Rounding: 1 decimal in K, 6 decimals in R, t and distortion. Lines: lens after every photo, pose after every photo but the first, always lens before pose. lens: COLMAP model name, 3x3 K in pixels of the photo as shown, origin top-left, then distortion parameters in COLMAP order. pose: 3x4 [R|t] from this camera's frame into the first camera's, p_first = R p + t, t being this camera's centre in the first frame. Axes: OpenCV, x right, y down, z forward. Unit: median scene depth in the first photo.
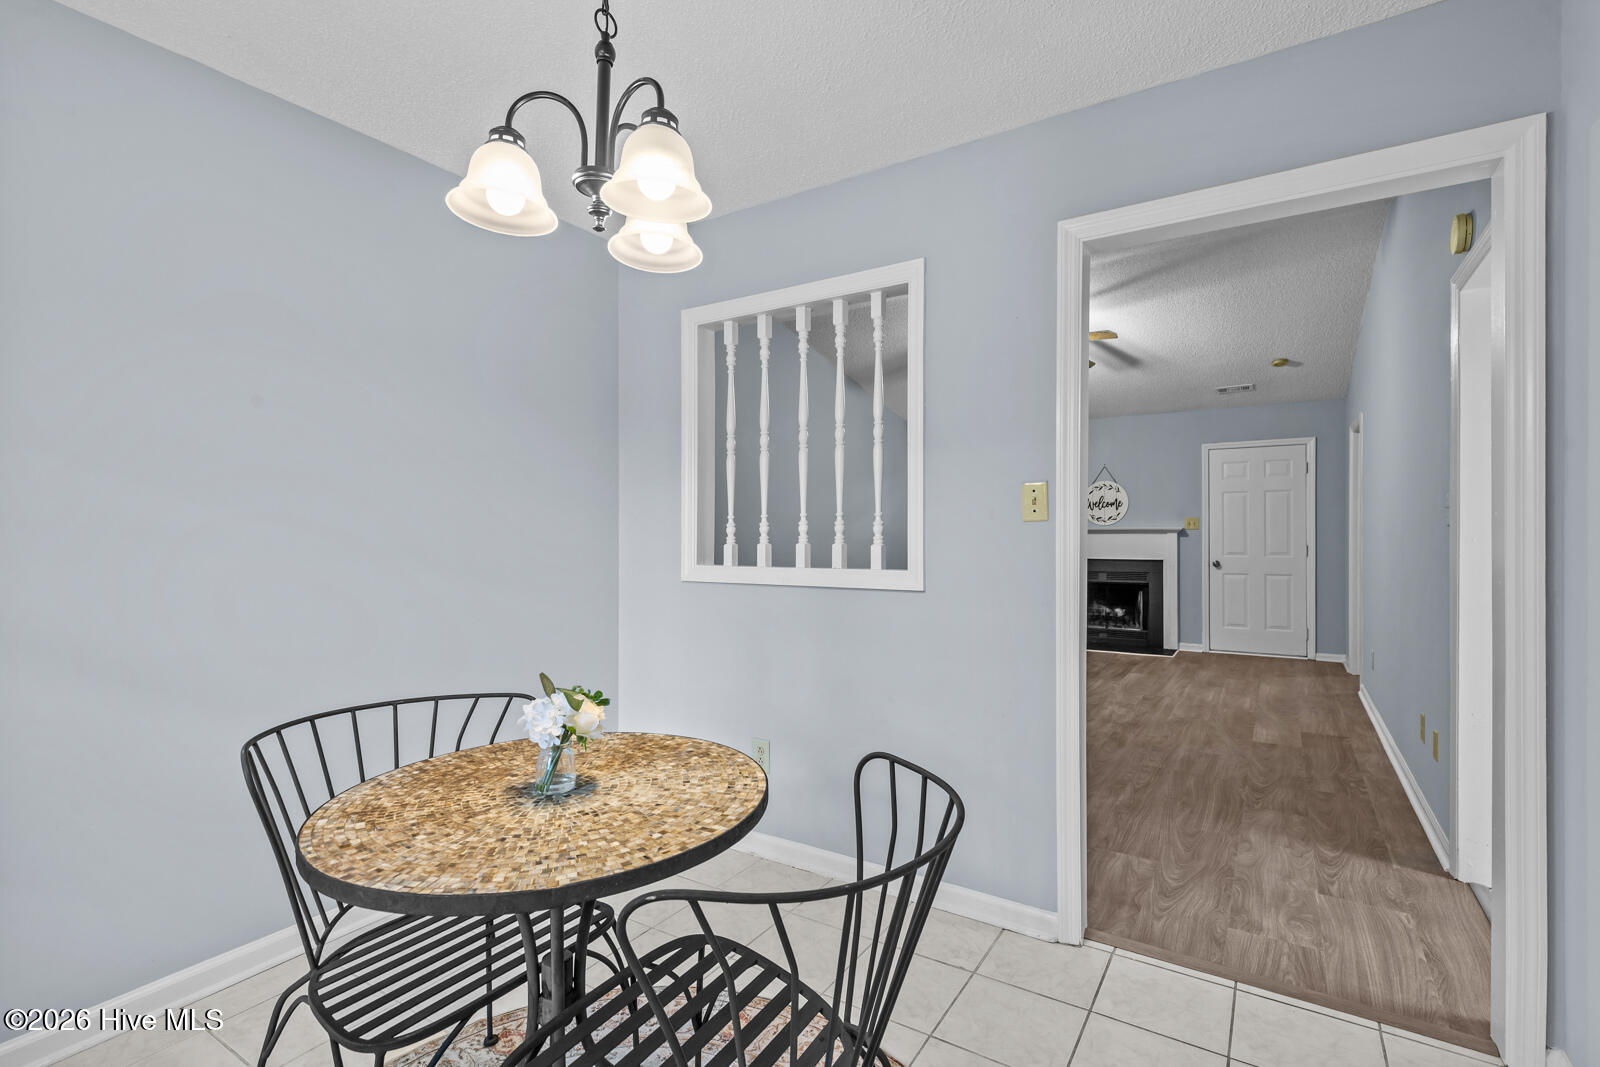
lens RADIAL K [[741.2, 0, 806.5], [0, 741.2, 529.4], [0, 0, 1]] dist [0.003183, 0.000850]
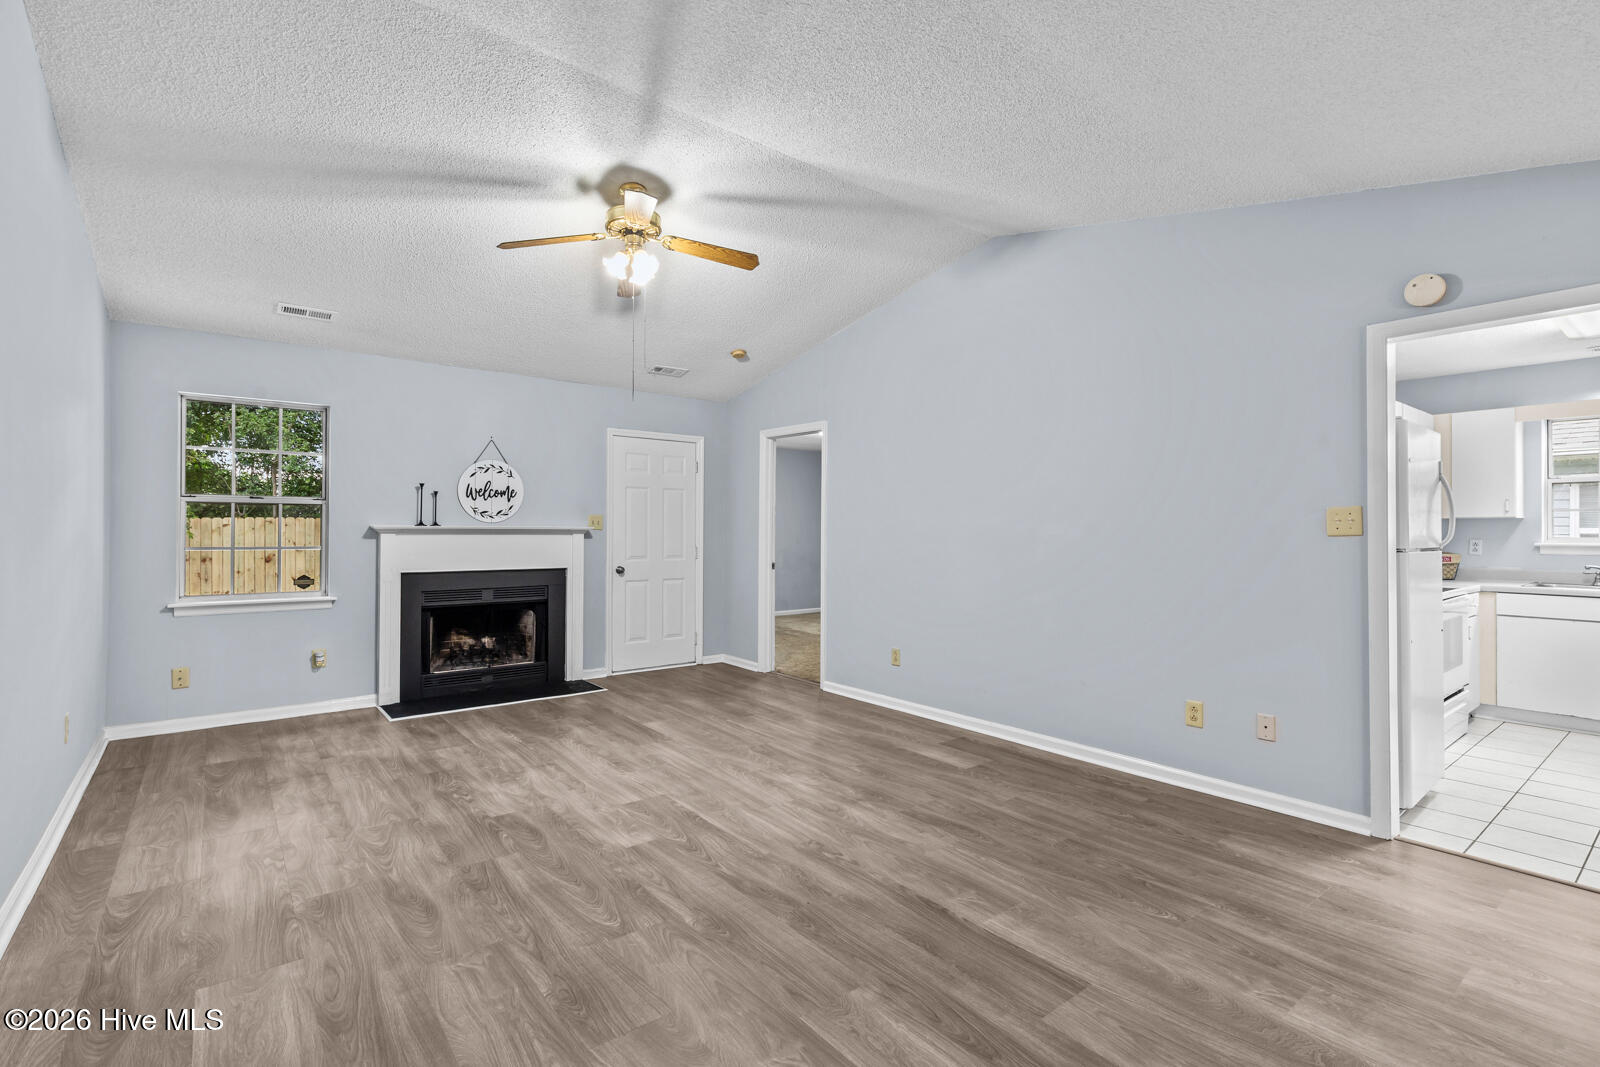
lens RADIAL K [[741.2, 0, 806.5], [0, 741.2, 529.4], [0, 0, 1]] dist [0.003183, 0.000850]
pose [[0.320771, 0.006955, 0.947131, -0.181448], [-0.012099, 0.999922, -0.003245, -0.000411], [-0.947079, -0.010419, 0.320830, 0.514001]]
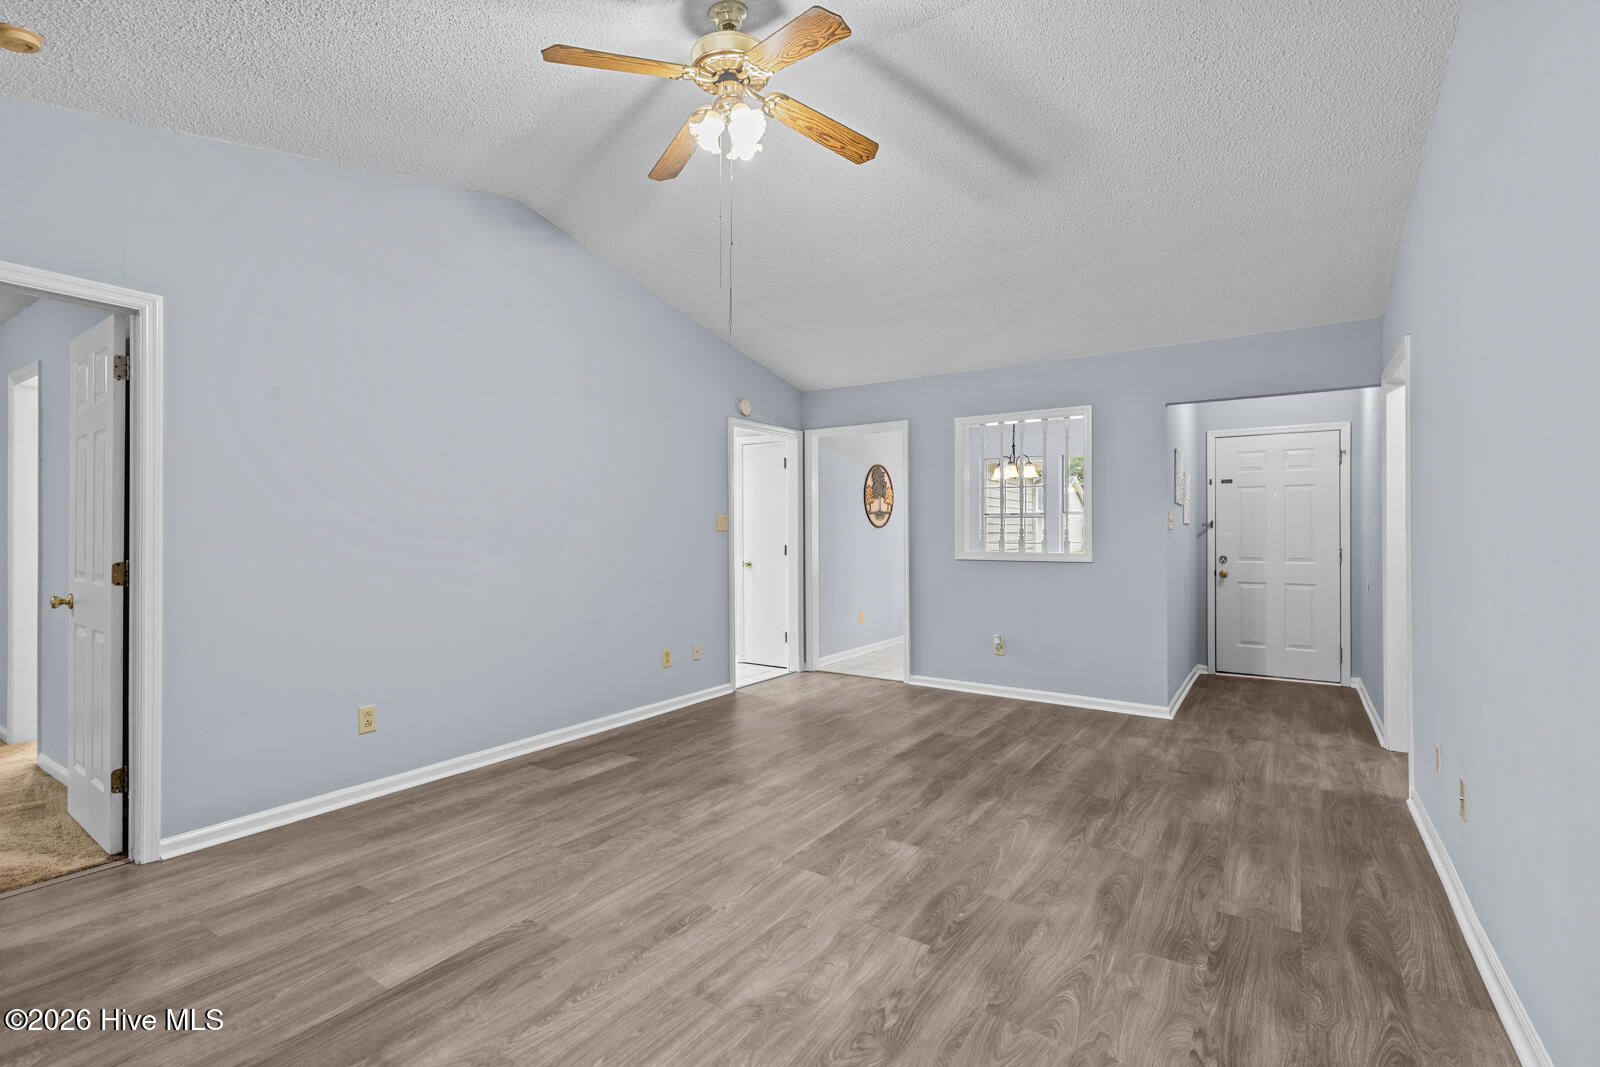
lens RADIAL K [[741.2, 0, 806.5], [0, 741.2, 529.4], [0, 0, 1]] dist [0.003183, 0.000850]
pose [[-0.999991, 0.003047, 0.002937, 0.218403], [0.003027, 0.999971, -0.006986, -0.004961], [-0.002958, -0.006977, -0.999971, 1.134192]]
